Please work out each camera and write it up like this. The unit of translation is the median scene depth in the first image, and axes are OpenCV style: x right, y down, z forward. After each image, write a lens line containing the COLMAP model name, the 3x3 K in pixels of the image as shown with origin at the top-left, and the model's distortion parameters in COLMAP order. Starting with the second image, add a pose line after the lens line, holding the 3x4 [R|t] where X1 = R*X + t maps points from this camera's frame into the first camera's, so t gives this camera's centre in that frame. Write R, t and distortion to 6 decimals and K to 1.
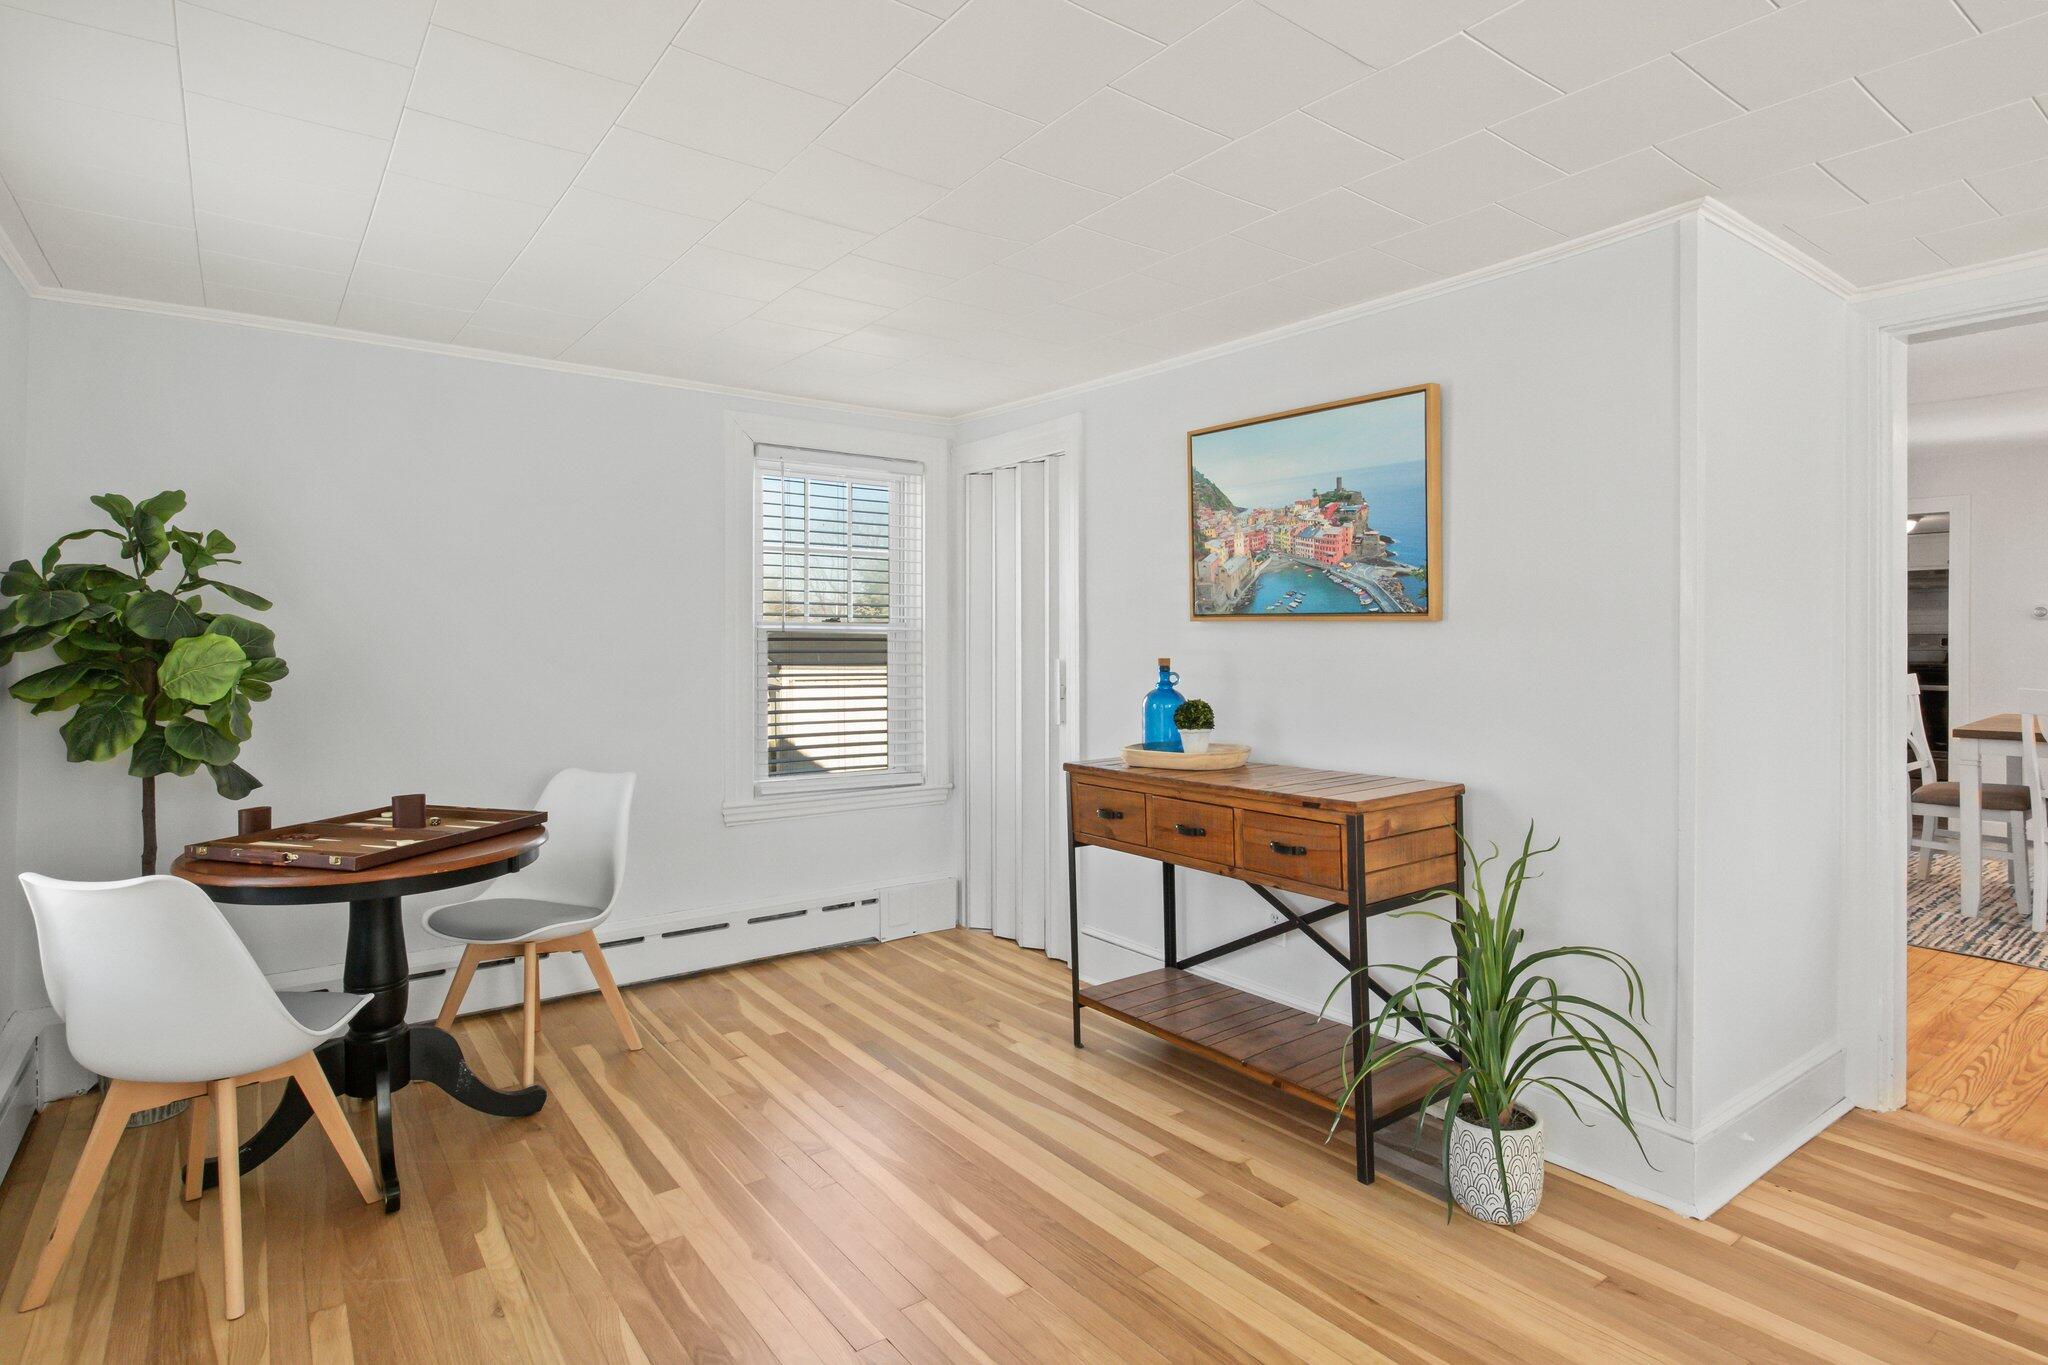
lens RADIAL K [[1075.7, 0, 1072.5], [0, 1075.7, 647.6], [0, 0, 1]] dist [0.001730, -0.001749]
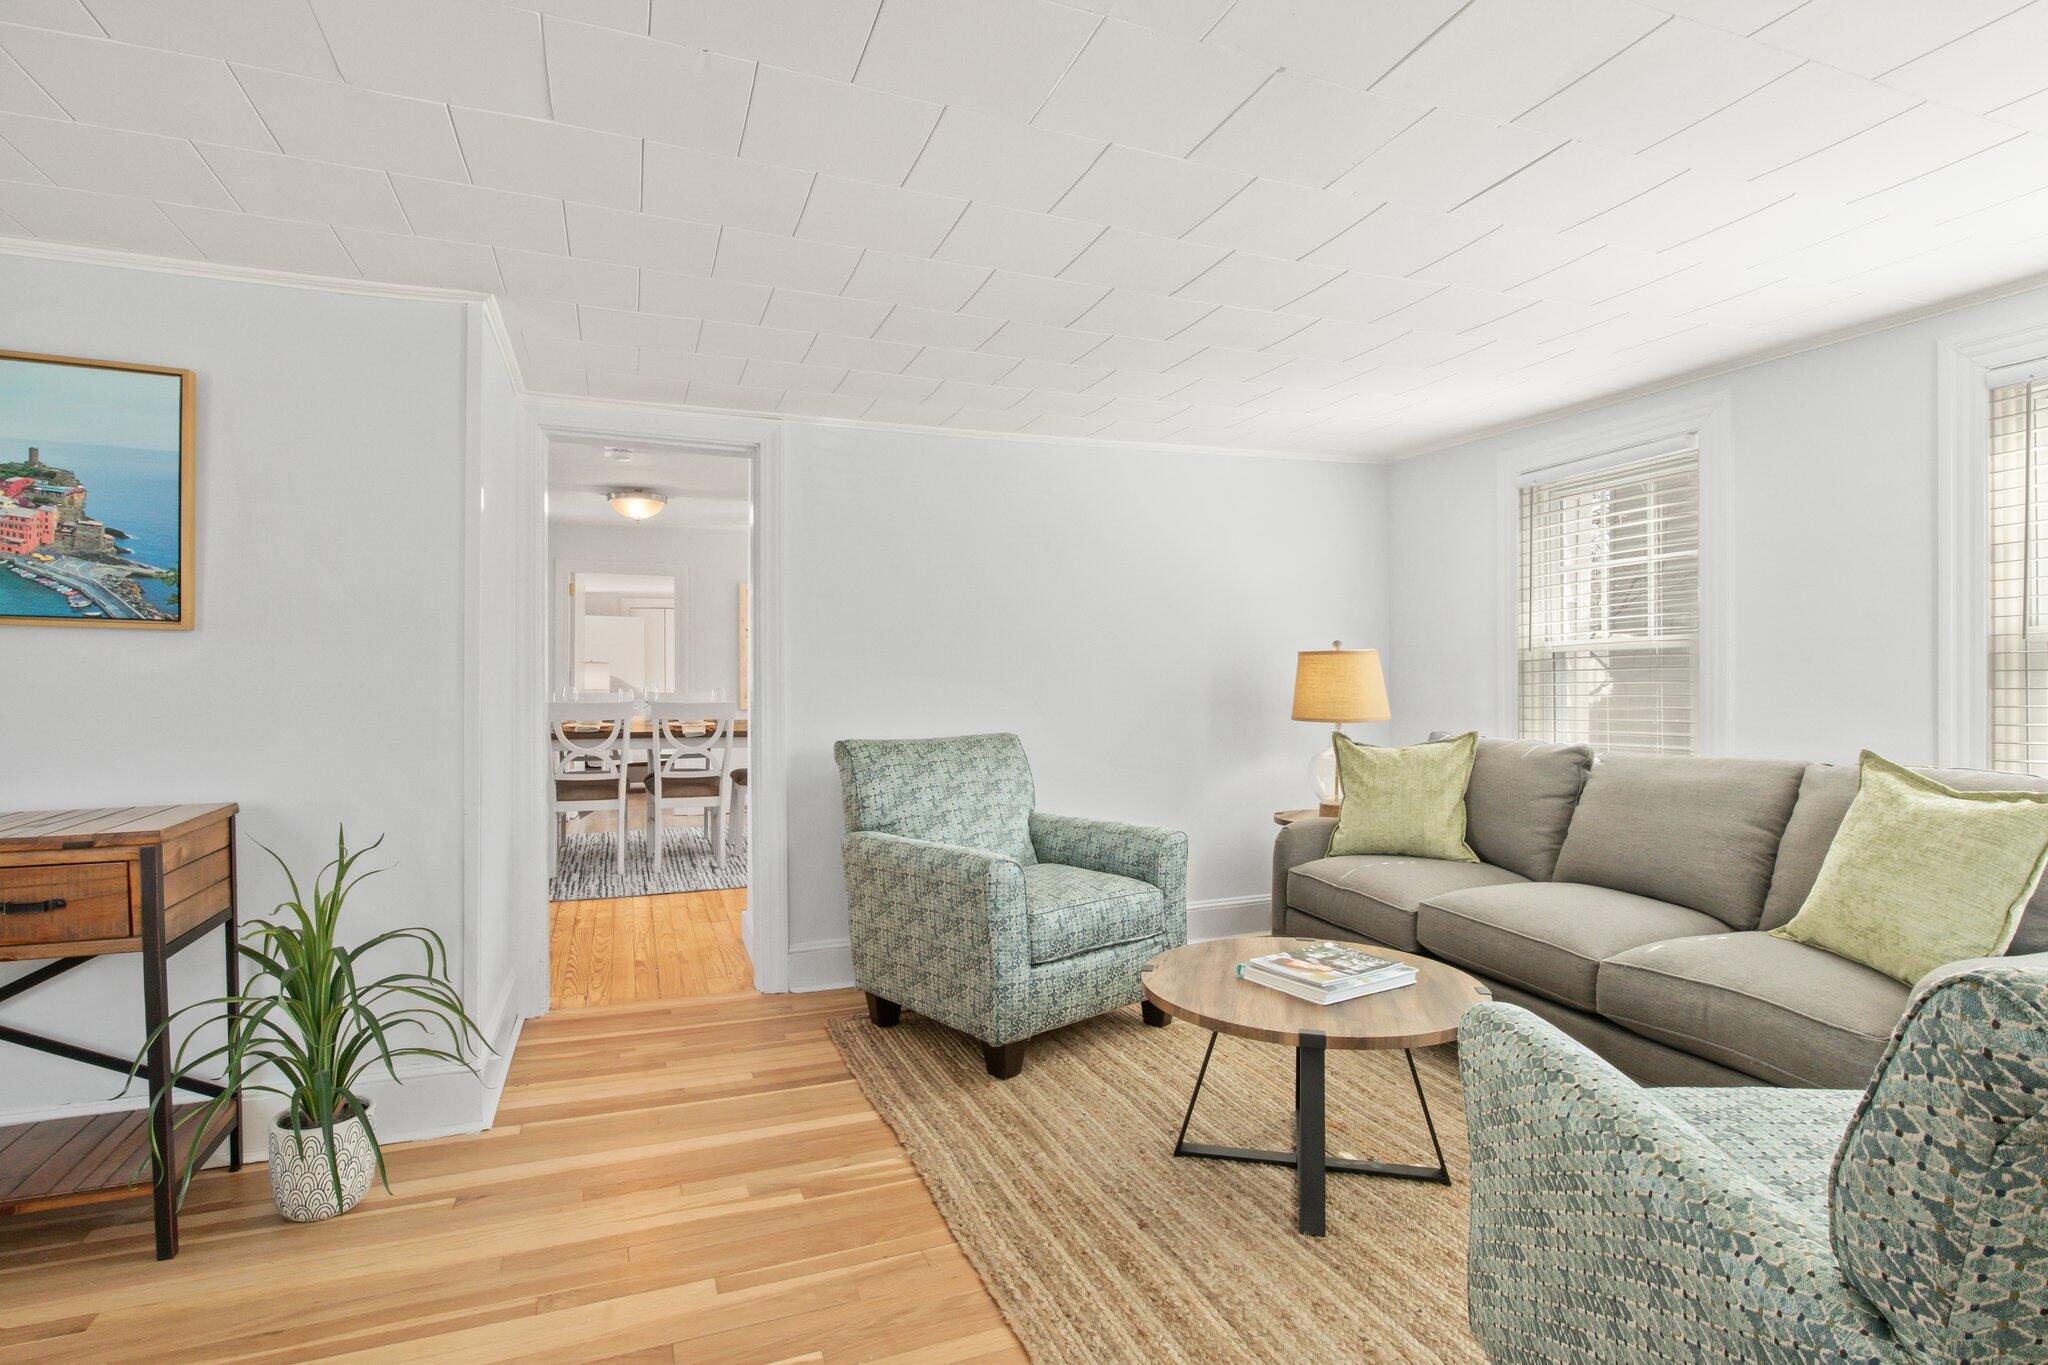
lens RADIAL K [[1039.3, 0, 1023.2], [0, 1039.3, 673.3], [0, 0, 1]] dist [0.001404, -0.001093]
pose [[0.276258, 0.005436, 0.961068, -0.329499], [0.004455, 0.999966, -0.006936, 0.022155], [-0.961073, 0.006197, 0.276224, 0.077415]]
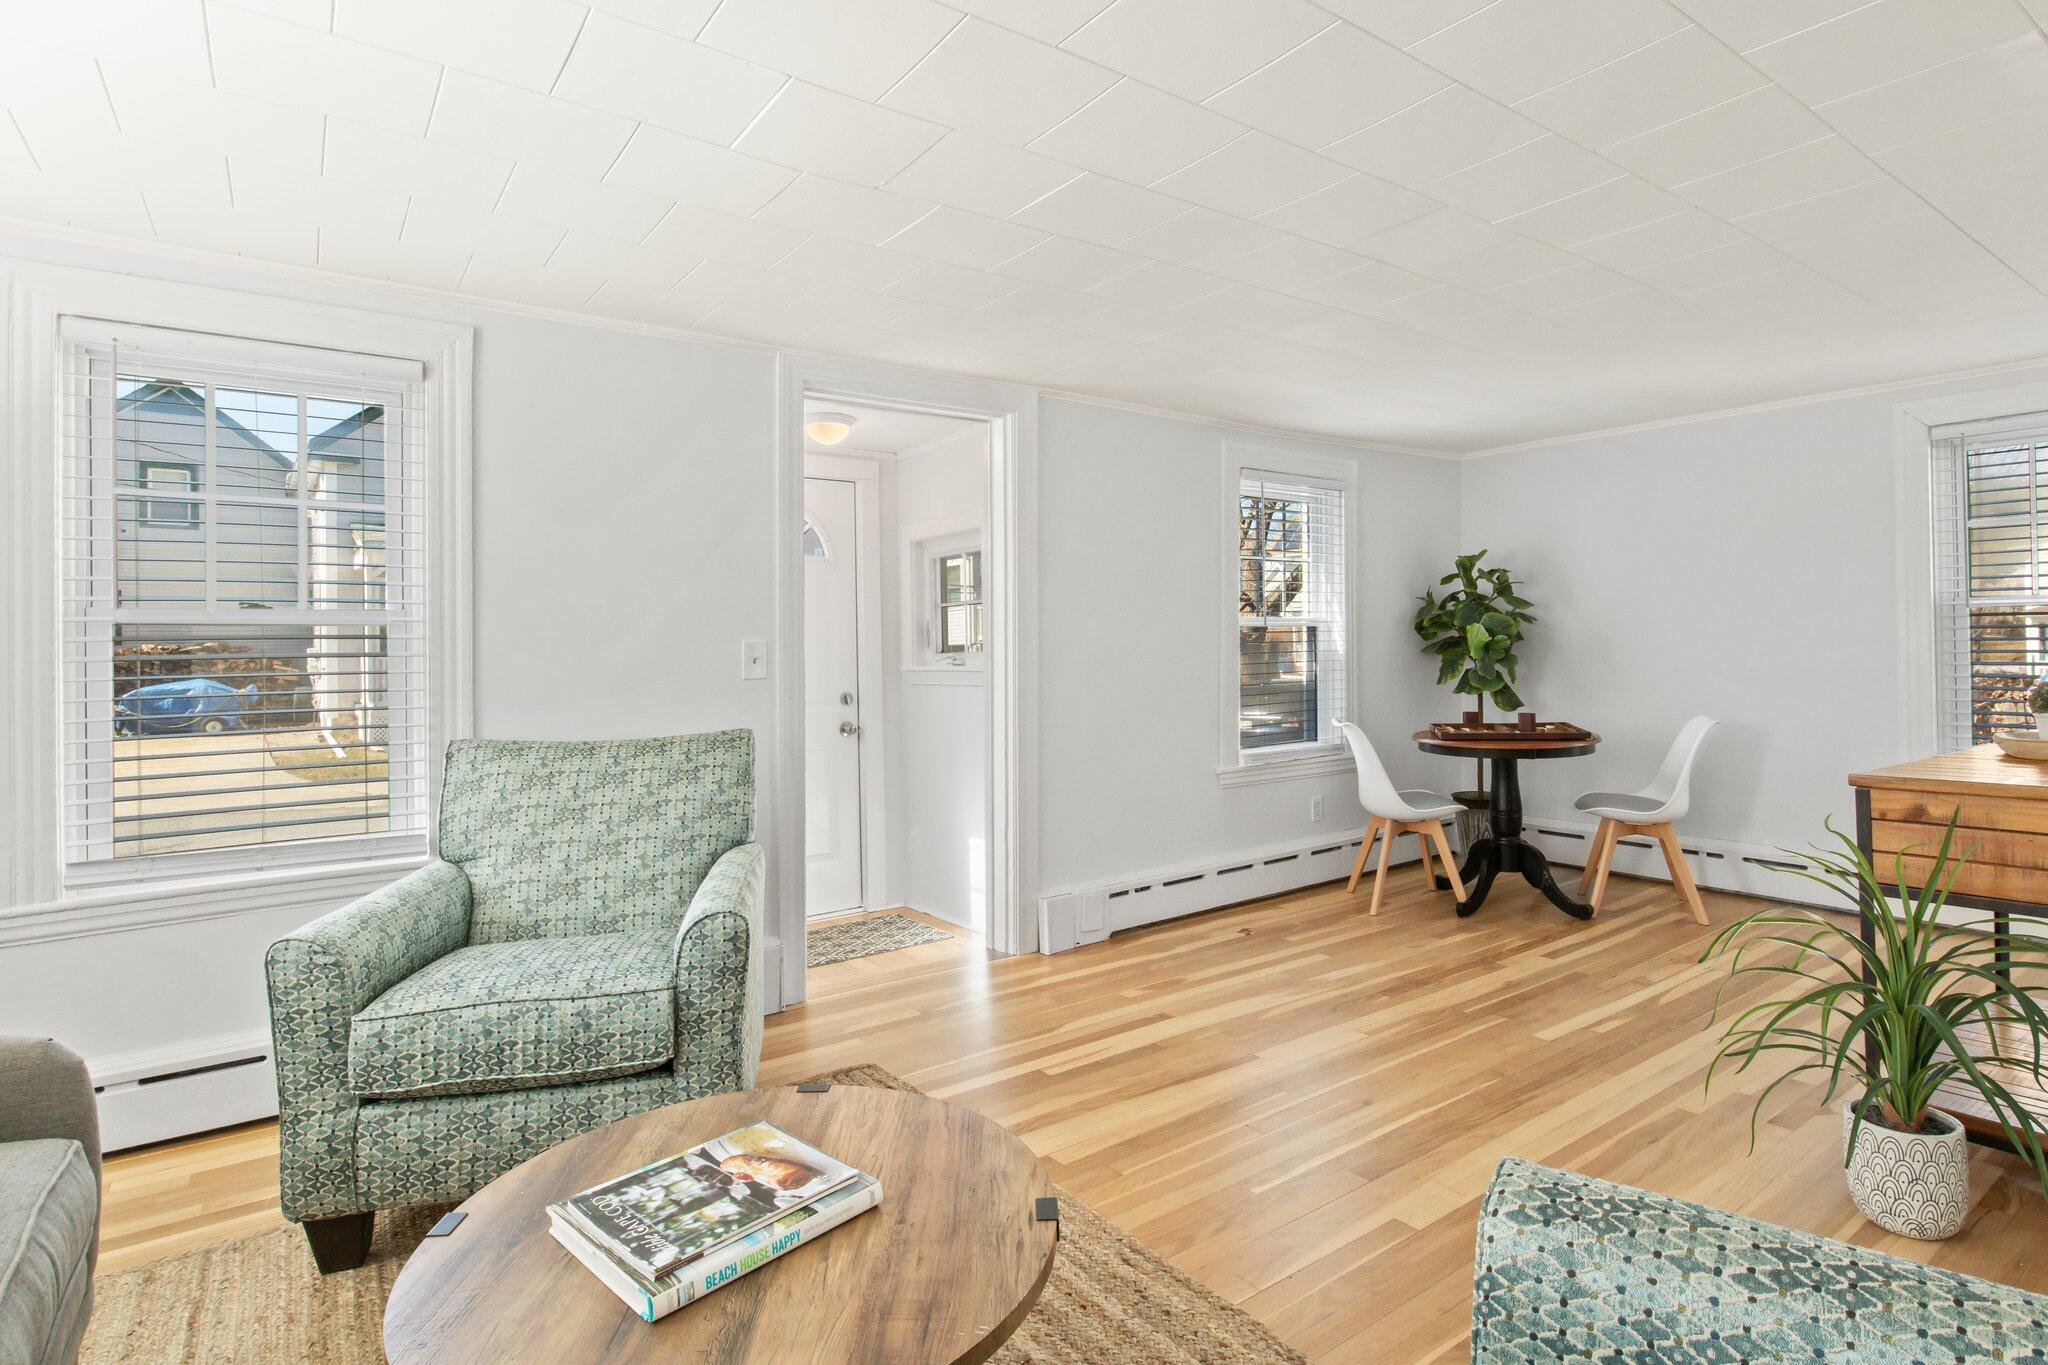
lens RADIAL K [[1039.3, 0, 1074.7], [0, 1039.3, 624.2], [0, 0, 1]] dist [0.001404, -0.001093]
pose [[0.006592, -0.015151, -0.999863, 1.011650], [0.006031, 0.999868, -0.015111, 0.011416], [0.999960, -0.005931, 0.006683, 0.231528]]
